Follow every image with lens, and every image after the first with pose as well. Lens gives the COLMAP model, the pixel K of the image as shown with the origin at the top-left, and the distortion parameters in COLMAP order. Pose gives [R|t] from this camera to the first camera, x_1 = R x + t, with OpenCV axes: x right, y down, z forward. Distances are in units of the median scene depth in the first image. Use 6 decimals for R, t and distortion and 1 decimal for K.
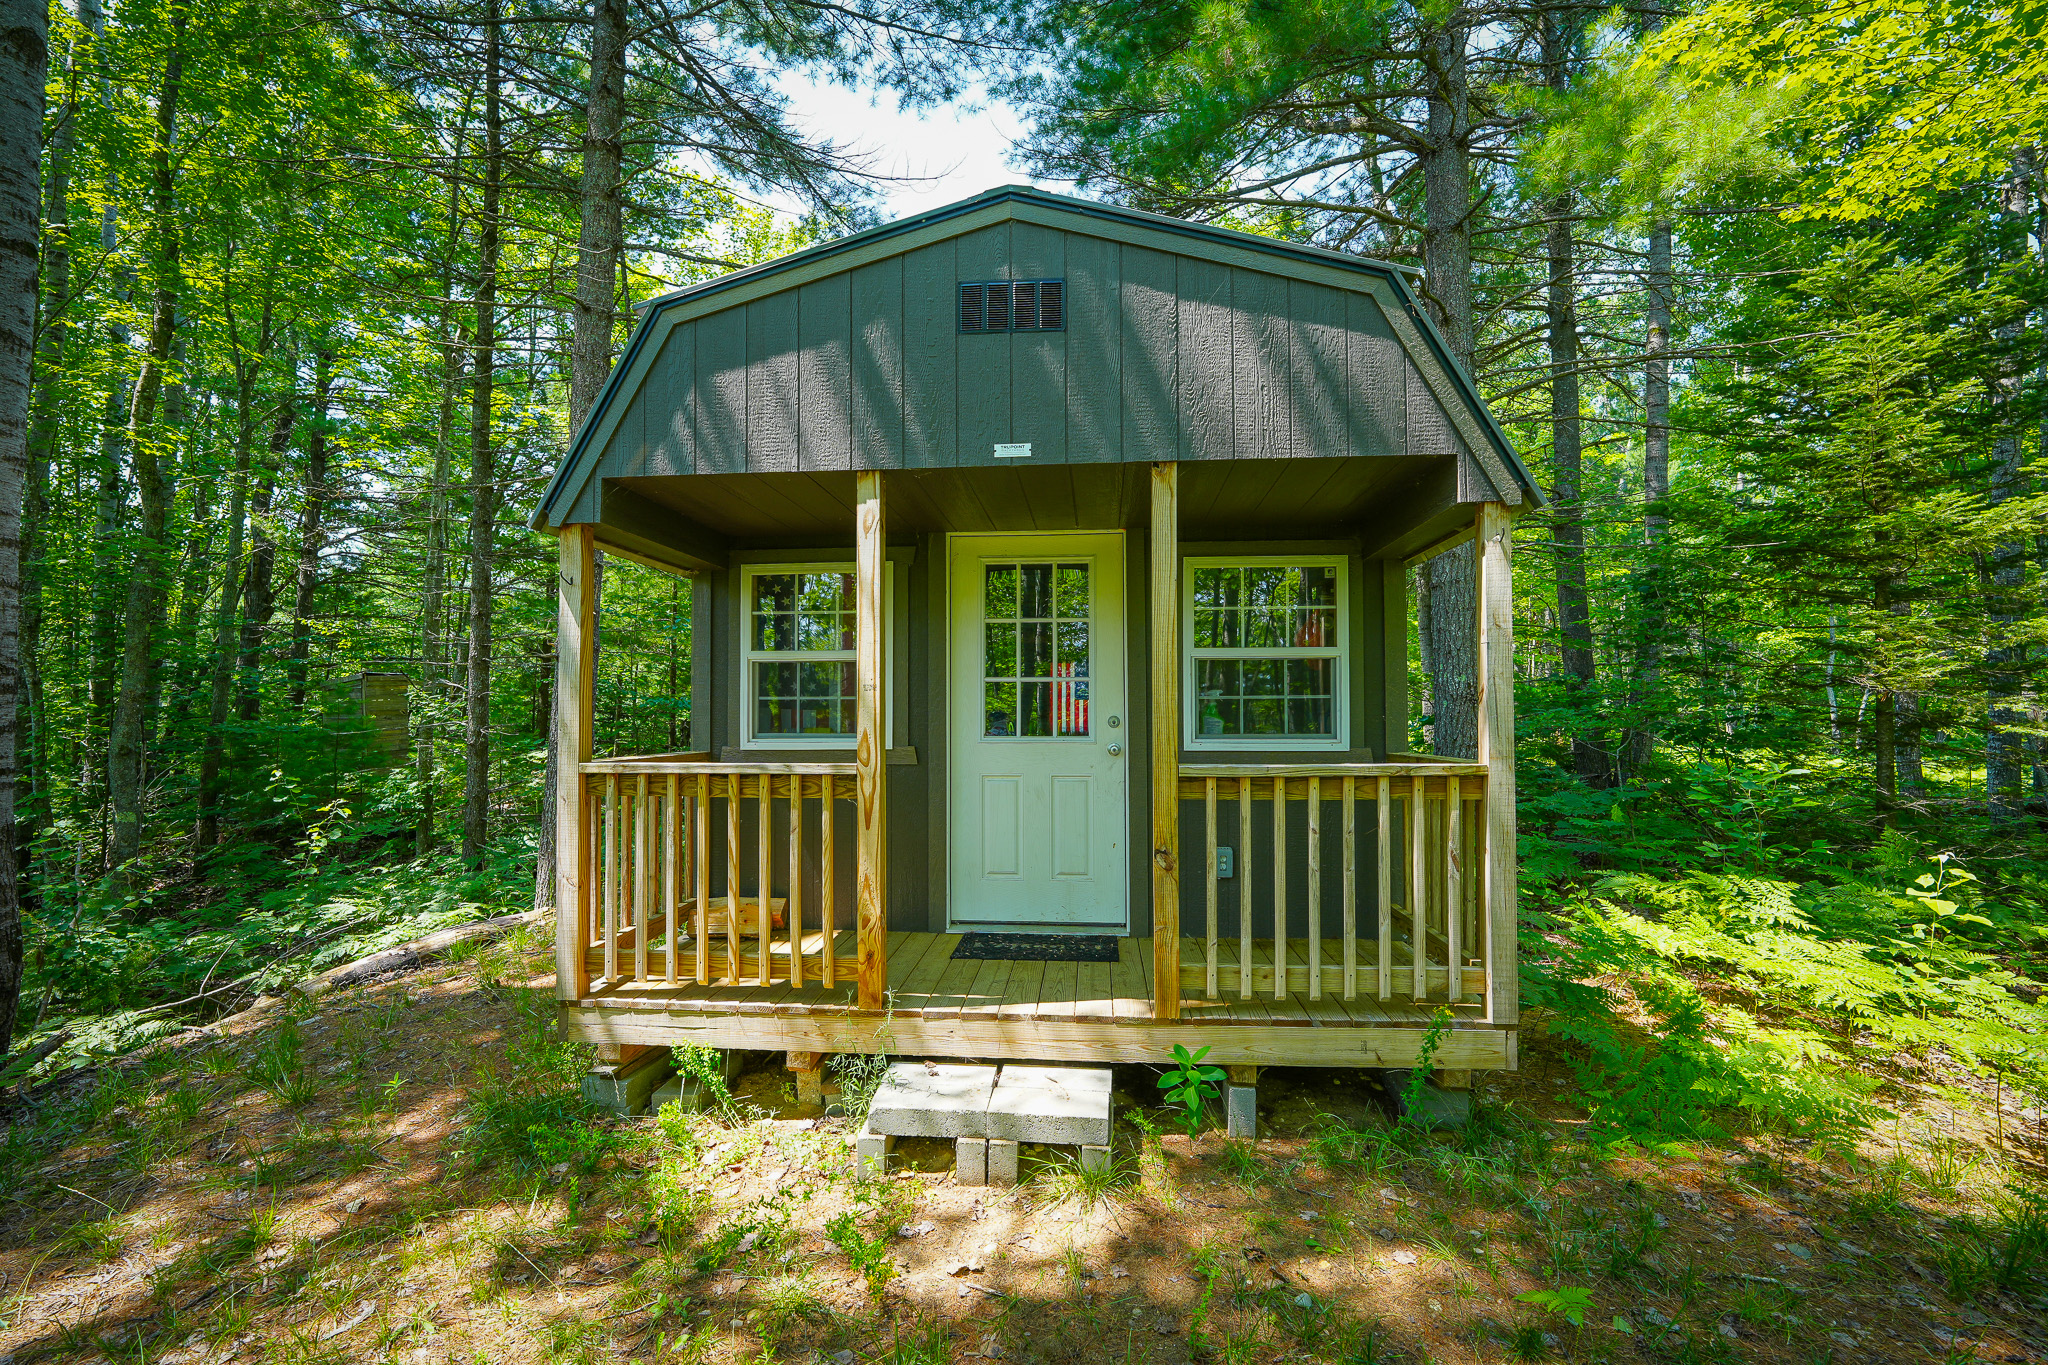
lens RADIAL K [[906.8, 0, 1032.5], [0, 906.8, 690.7], [0, 0, 1]] dist [-0.018007, 0.007486]
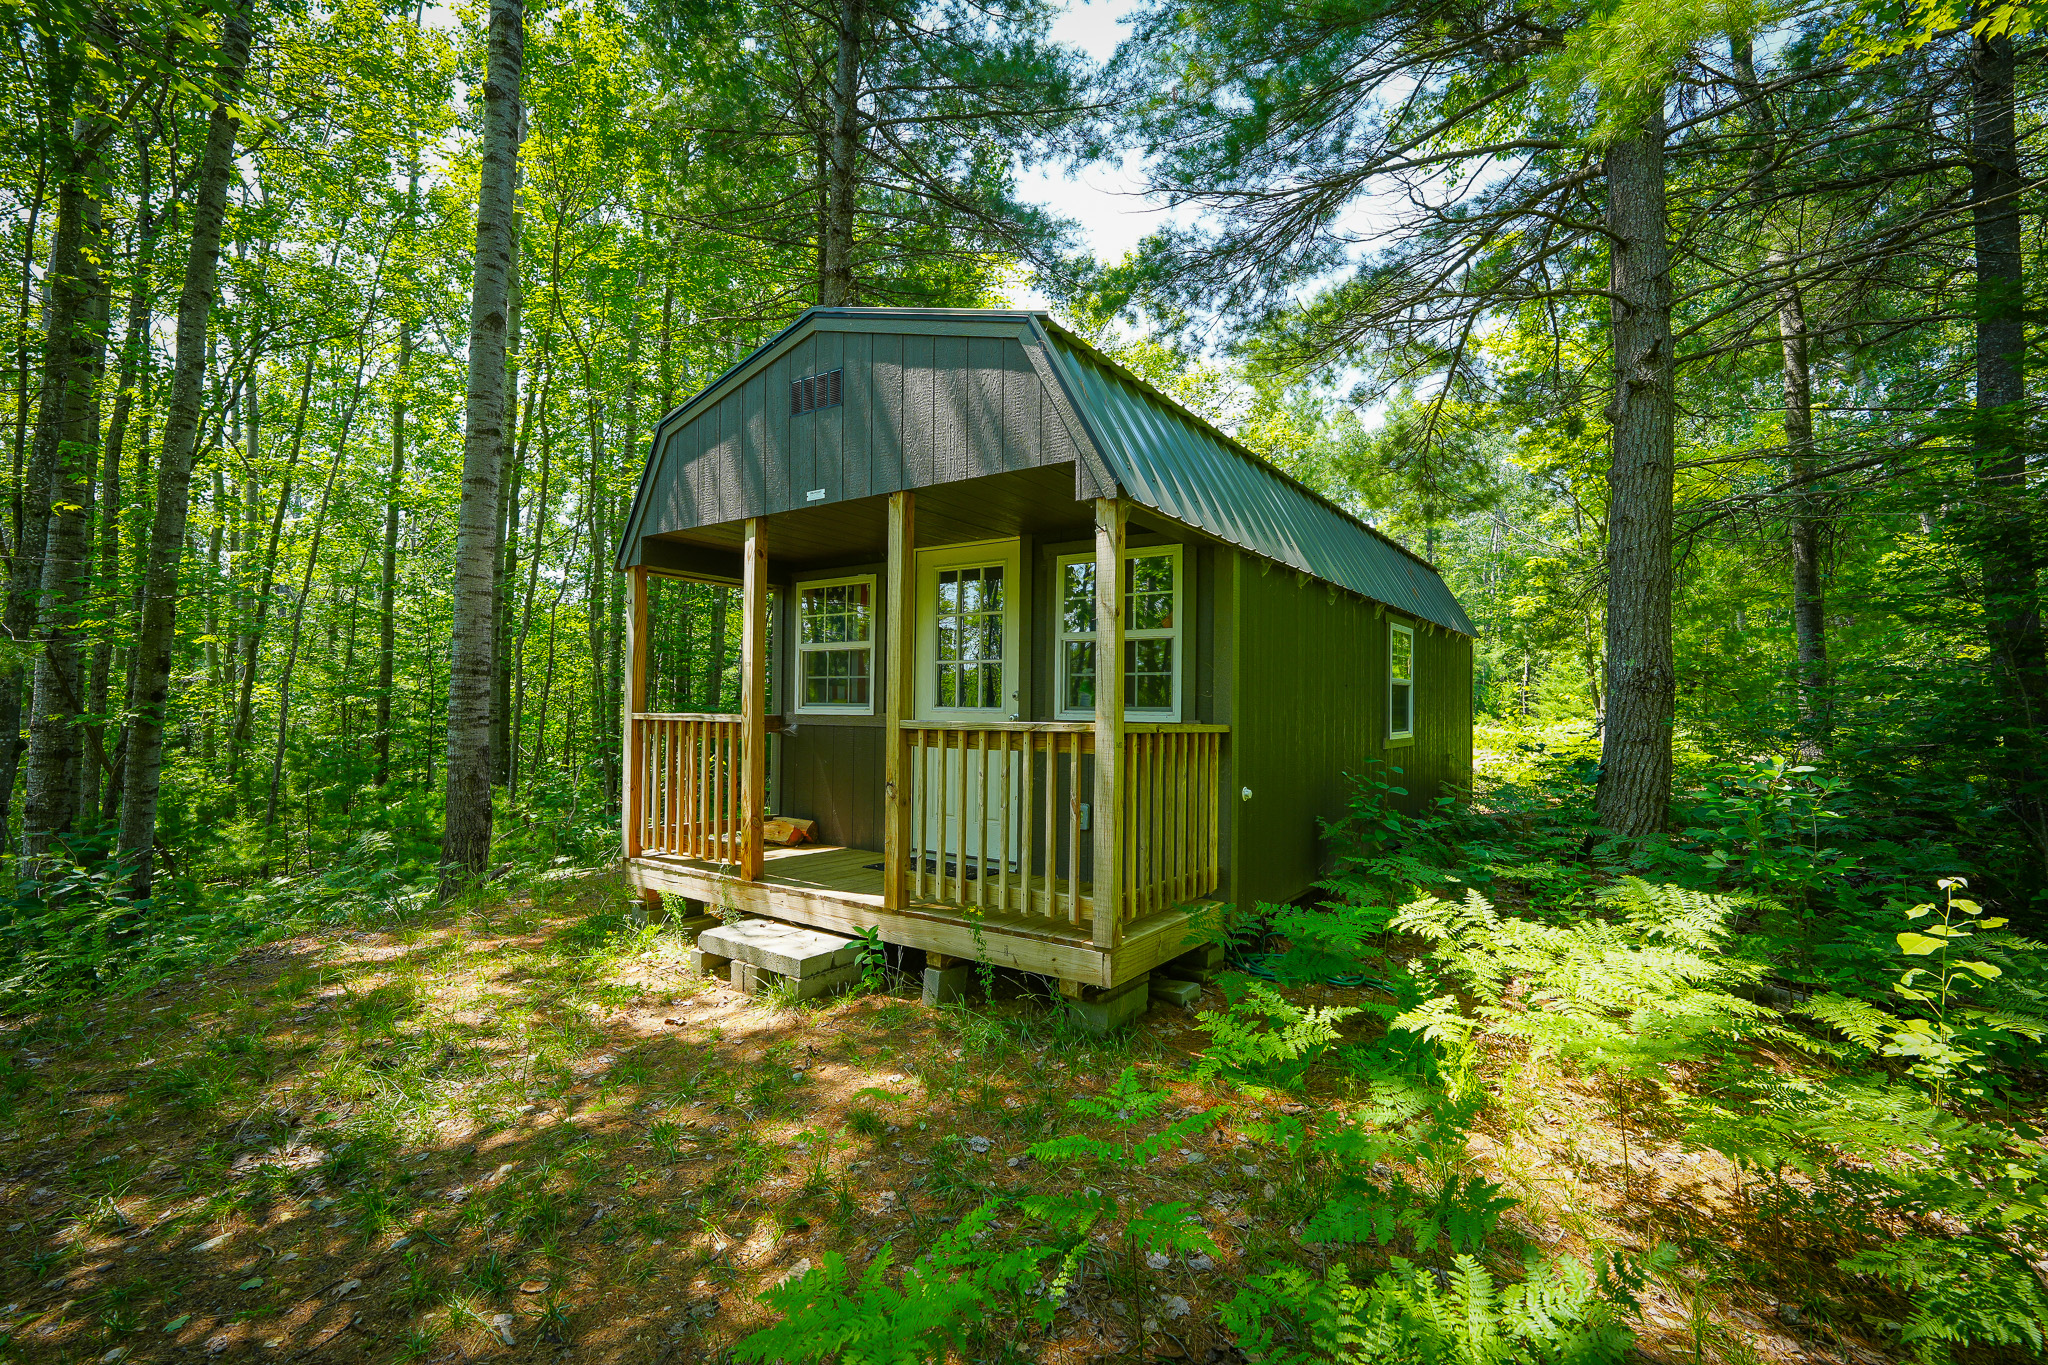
lens RADIAL K [[906.8, 0, 1025.2], [0, 906.8, 691.9], [0, 0, 1]] dist [-0.018007, 0.007486]
pose [[0.862613, 0.004723, -0.505842, 0.986903], [-0.006136, 0.999981, -0.001127, 0.041853], [0.505826, 0.004076, 0.862626, -0.052120]]
